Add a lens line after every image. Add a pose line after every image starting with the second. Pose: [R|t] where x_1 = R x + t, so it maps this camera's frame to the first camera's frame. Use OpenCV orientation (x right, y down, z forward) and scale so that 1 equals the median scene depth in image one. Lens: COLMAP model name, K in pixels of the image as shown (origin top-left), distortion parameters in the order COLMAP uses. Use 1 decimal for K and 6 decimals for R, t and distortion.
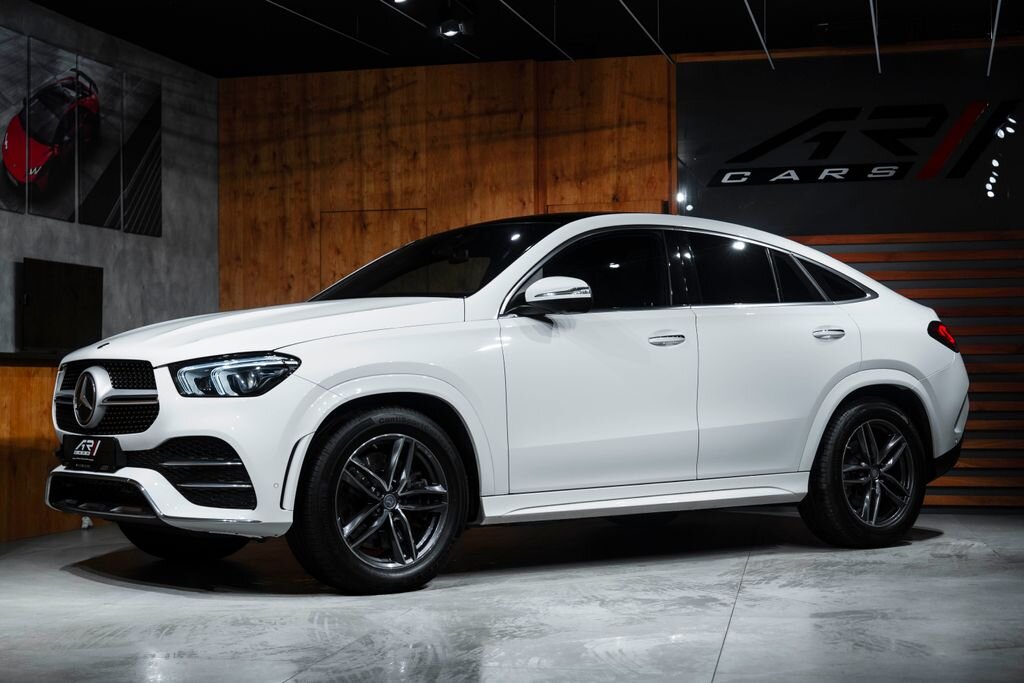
lens RADIAL K [[1739.2, 0, 526.3], [0, 1739.2, 347.0], [0, 0, 1]] dist [0.010290, 0.000000]
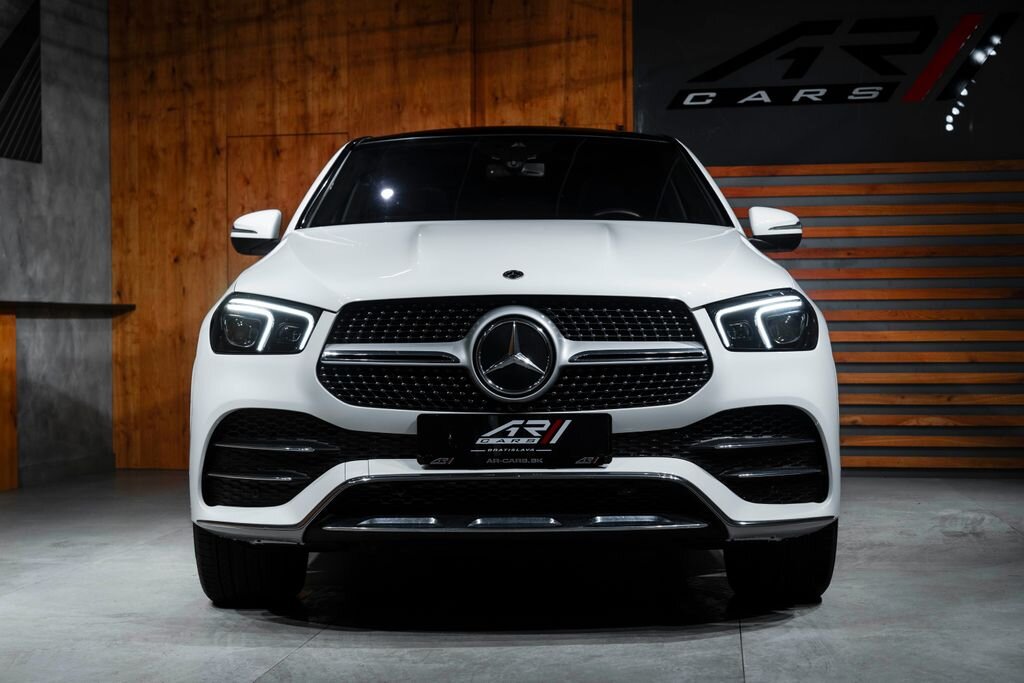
lens RADIAL K [[1739.2, 0, 531.1], [0, 1739.2, 352.0], [0, 0, 1]] dist [0.010290, 0.000000]
pose [[0.998688, -0.001548, 0.051186, -0.010345], [-0.000258, 0.999378, 0.035263, -0.000040], [-0.051209, -0.035230, 0.998066, 0.114714]]
